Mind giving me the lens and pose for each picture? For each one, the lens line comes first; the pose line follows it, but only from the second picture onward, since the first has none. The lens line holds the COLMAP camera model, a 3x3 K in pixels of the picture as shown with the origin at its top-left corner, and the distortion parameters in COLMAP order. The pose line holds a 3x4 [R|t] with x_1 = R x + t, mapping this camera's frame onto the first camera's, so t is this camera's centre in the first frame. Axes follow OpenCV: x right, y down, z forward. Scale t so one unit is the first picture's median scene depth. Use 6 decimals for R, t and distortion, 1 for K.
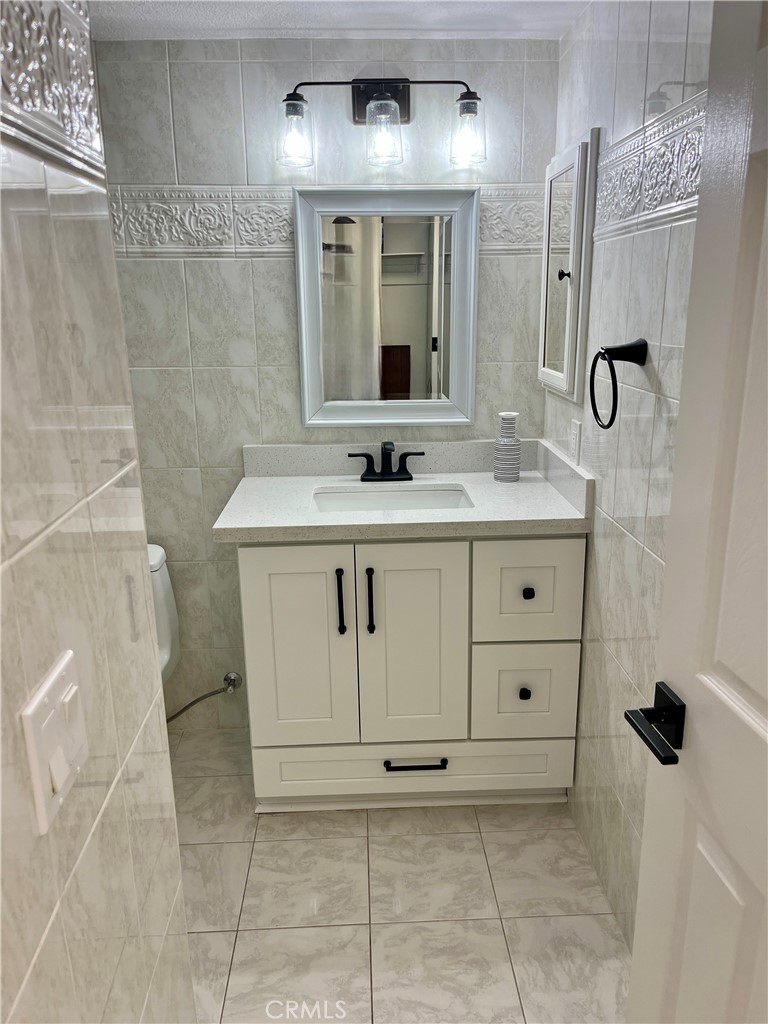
lens RADIAL K [[783.5, 0, 386.1], [0, 783.5, 515.1], [0, 0, 1]] dist [0.037108, -0.028726]
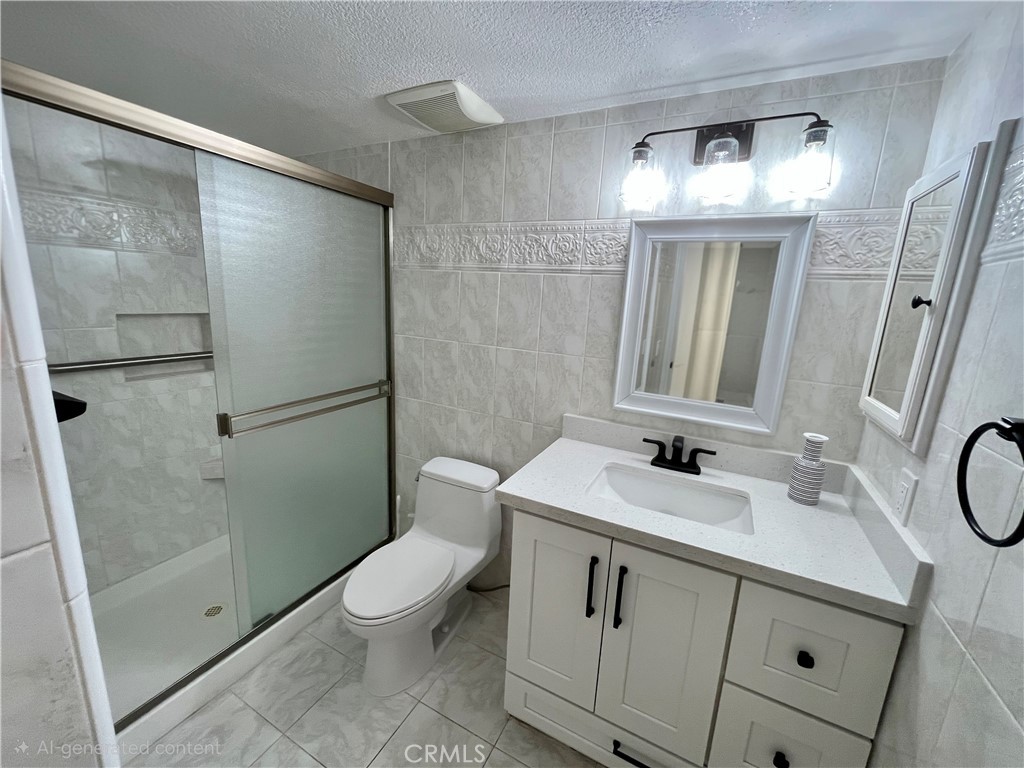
lens RADIAL K [[411.6, 0, 506.8], [0, 411.6, 383.6], [0, 0, 1]] dist [-0.003296, -0.000232]
pose [[0.866020, 0.156050, -0.475035, 0.057158], [-0.190724, 0.981317, -0.025339, -0.110595], [0.462206, 0.112545, 0.879602, 0.372663]]
